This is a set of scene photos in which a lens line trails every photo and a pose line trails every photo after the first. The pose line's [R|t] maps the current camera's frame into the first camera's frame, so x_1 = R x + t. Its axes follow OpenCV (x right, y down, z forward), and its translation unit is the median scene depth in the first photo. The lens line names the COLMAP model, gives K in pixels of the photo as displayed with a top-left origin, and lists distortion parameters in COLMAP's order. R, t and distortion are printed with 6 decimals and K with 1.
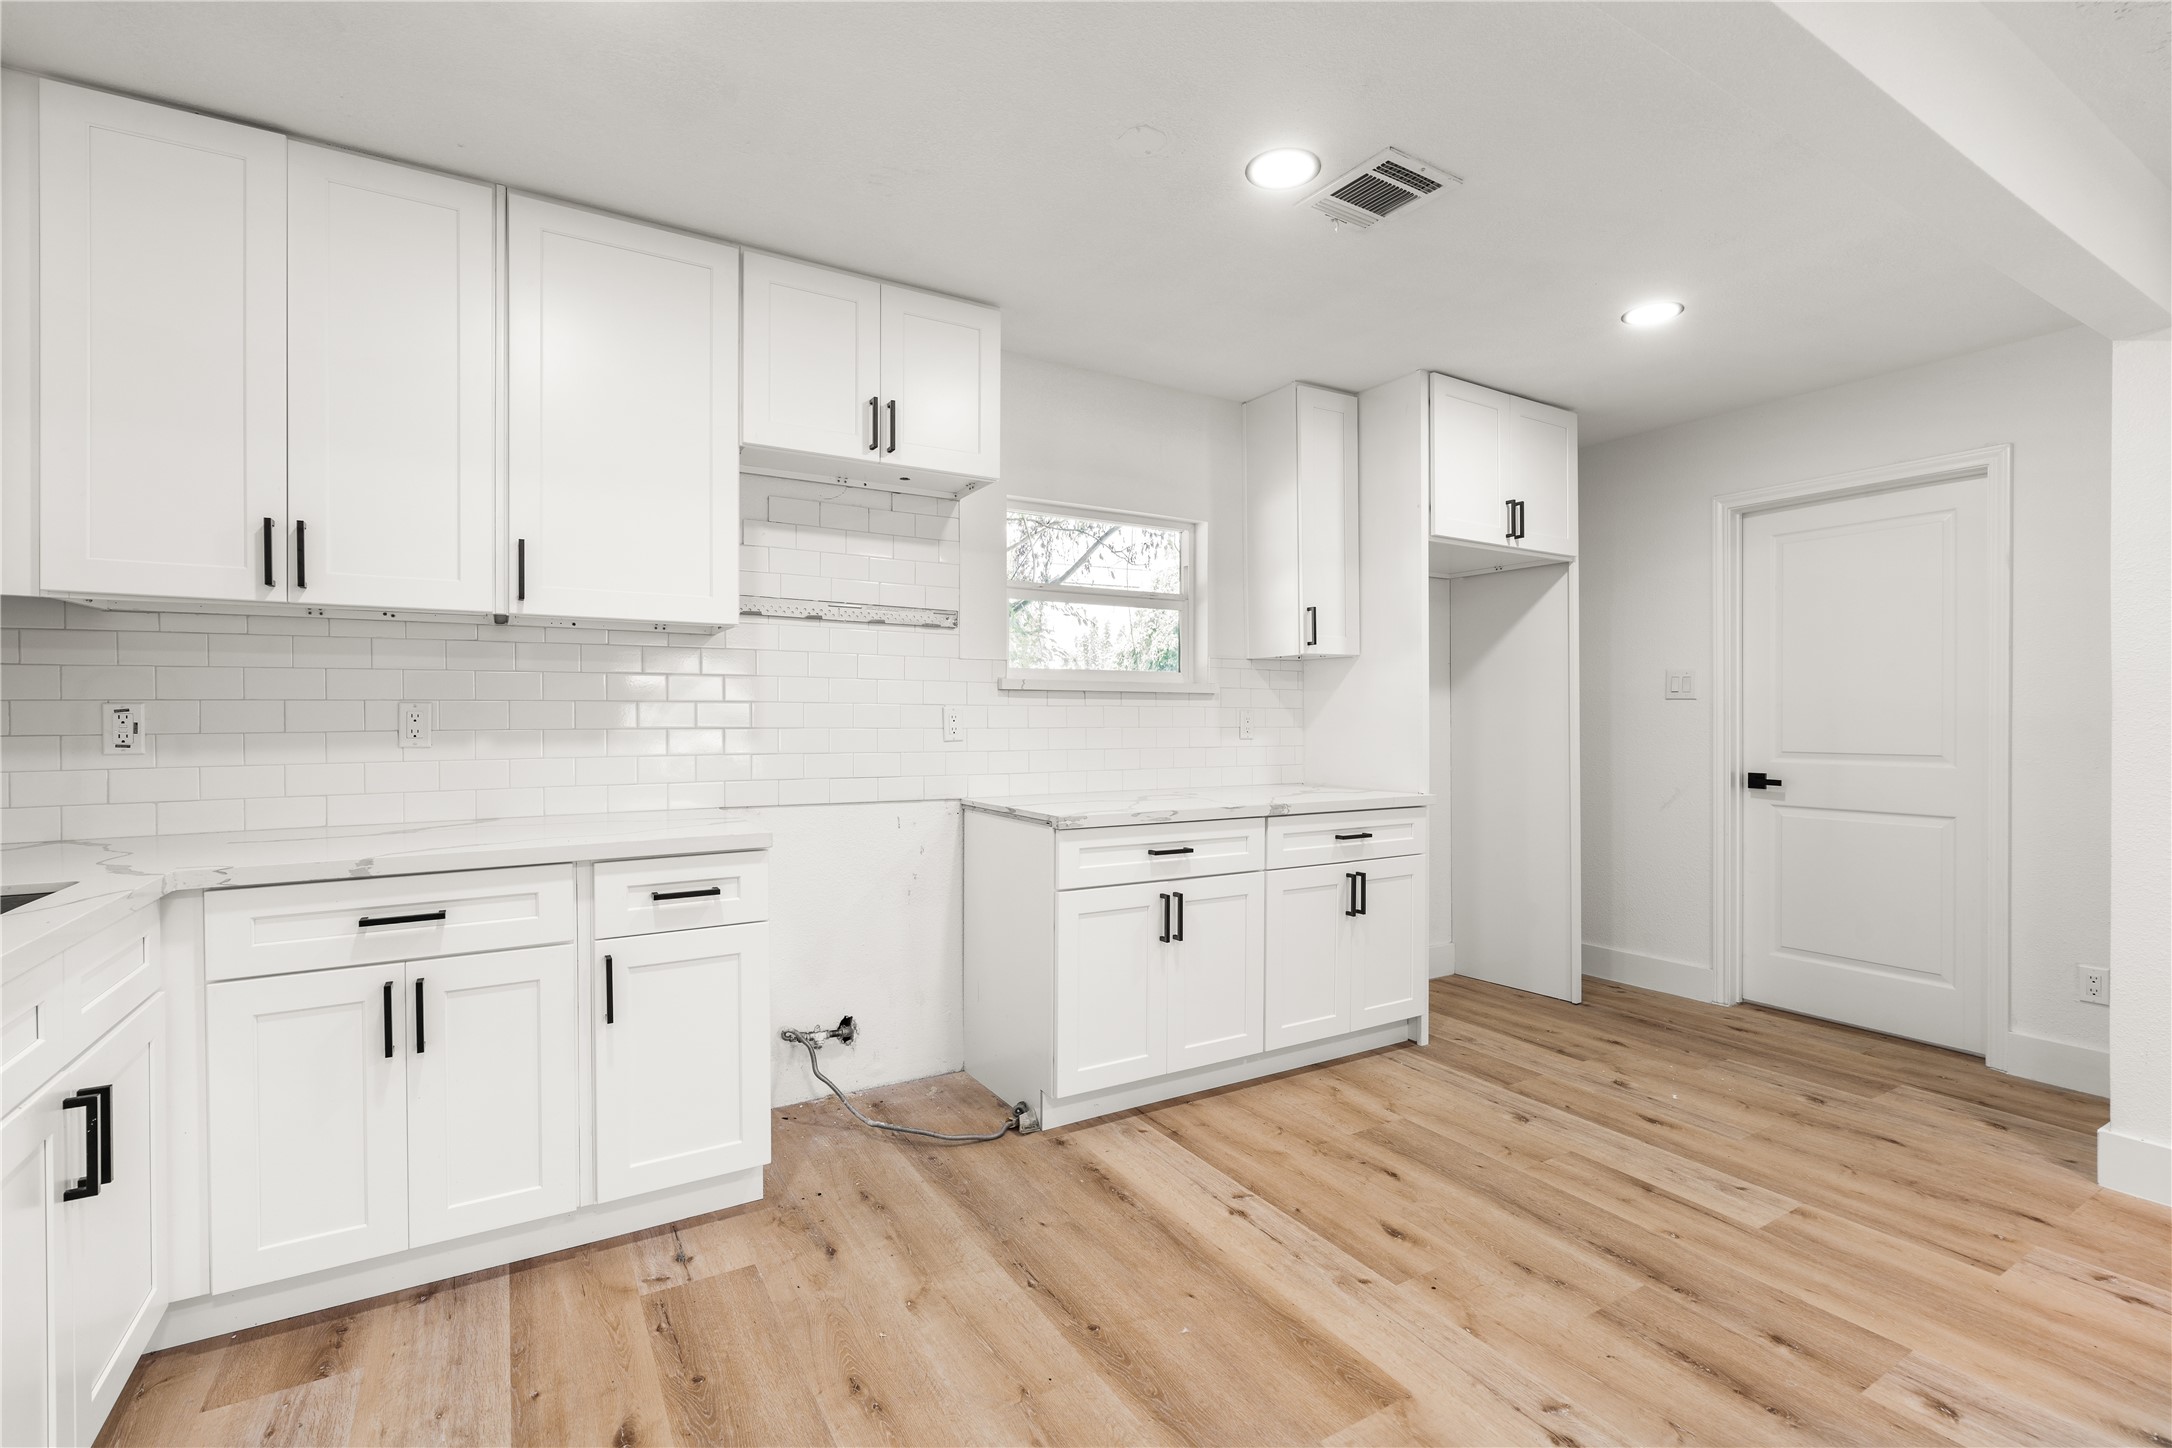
lens RADIAL K [[960.6, 0, 1069.4], [0, 960.6, 714.7], [0, 0, 1]] dist [-0.007555, 0.002066]
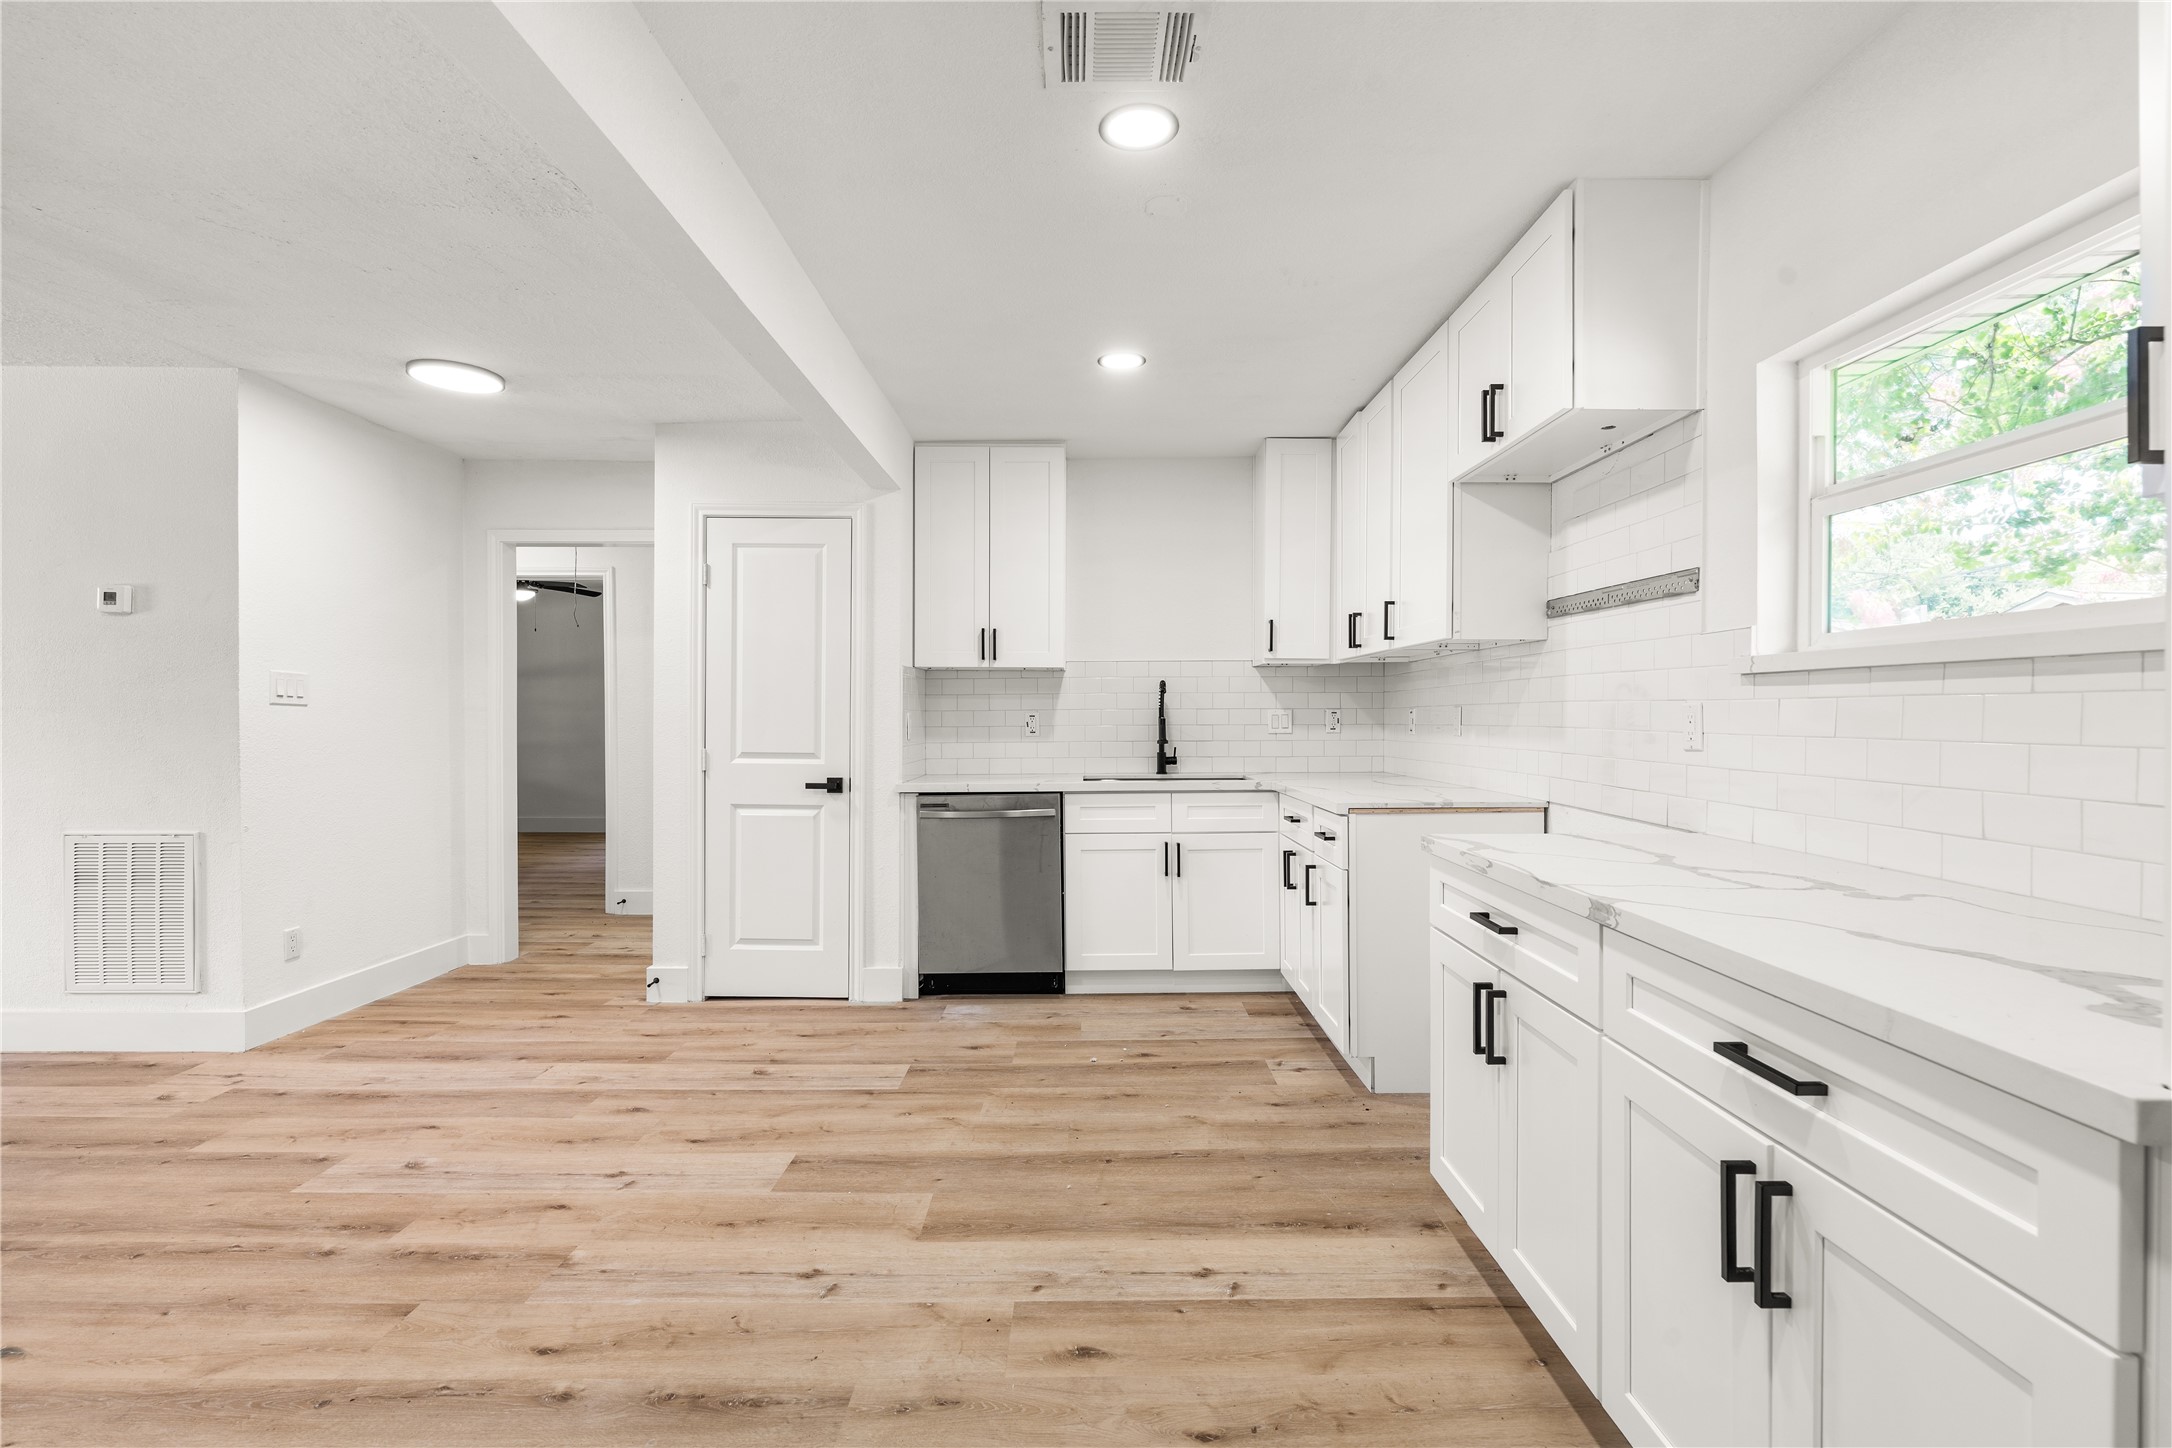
lens RADIAL K [[960.6, 0, 1115.8], [0, 960.6, 712.9], [0, 0, 1]] dist [-0.007555, 0.002066]
pose [[-0.476871, -0.001140, -0.878973, 0.952651], [0.002281, 0.999994, -0.002534, 0.000350], [0.878970, -0.003214, -0.476865, 1.291258]]
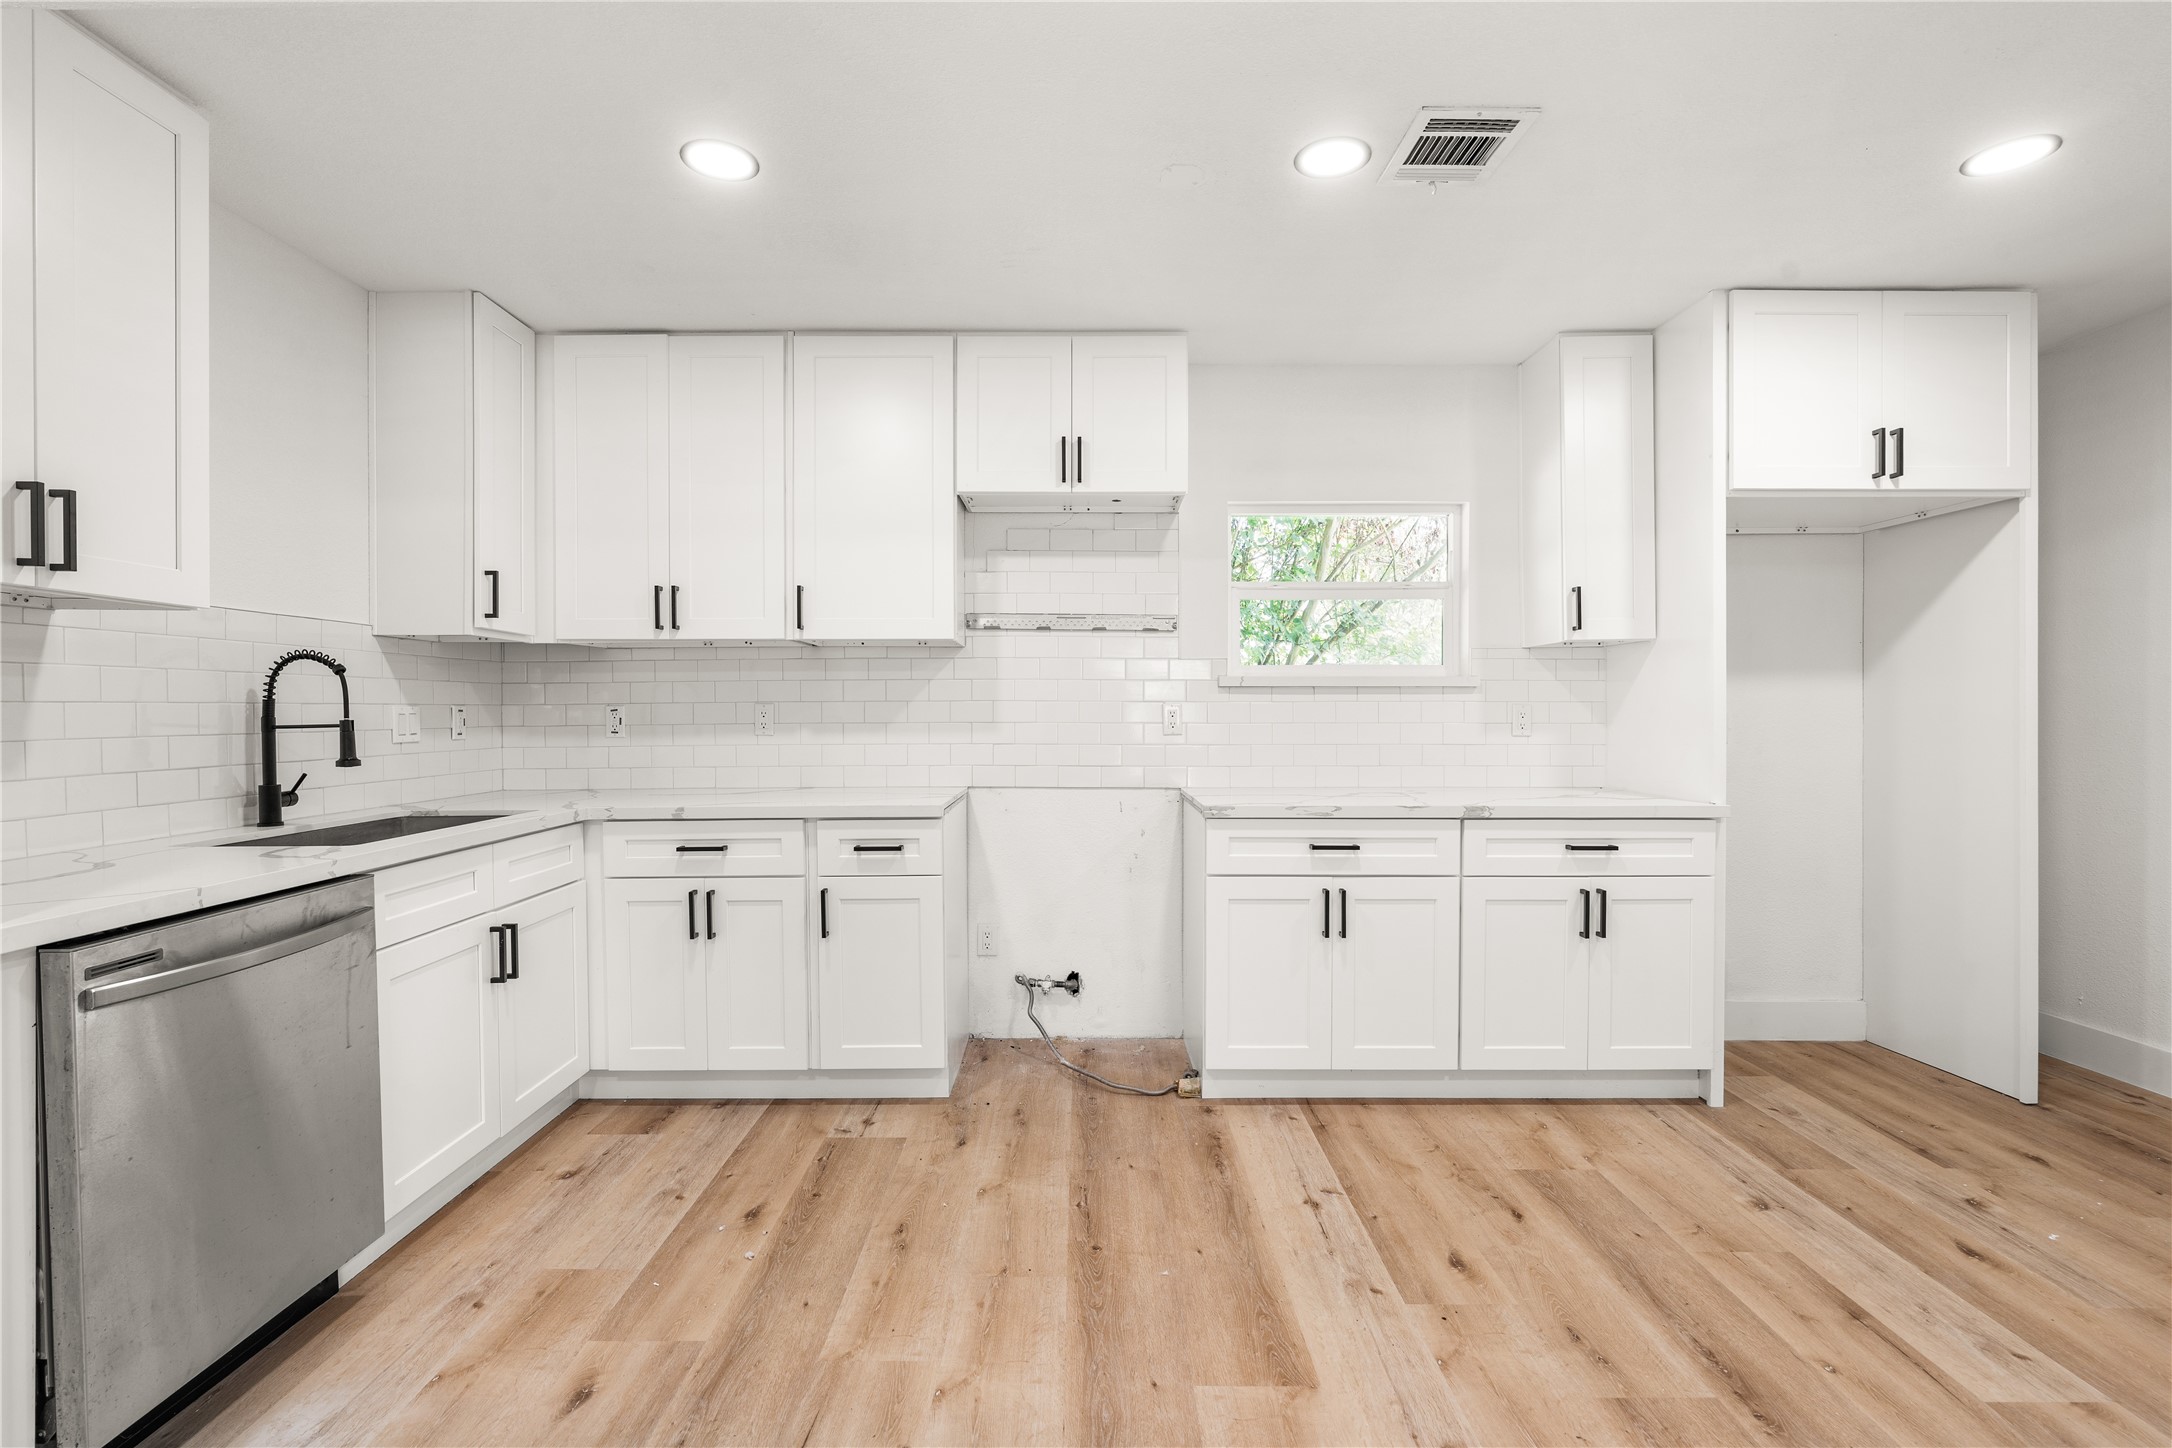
lens RADIAL K [[960.6, 0, 1065.6], [0, 960.6, 718.8], [0, 0, 1]] dist [-0.007555, 0.002066]
pose [[0.857759, 0.000554, -0.514052, 0.449496], [0.003853, 0.999964, 0.007508, 0.000682], [0.514038, -0.008421, 0.857726, 0.005361]]
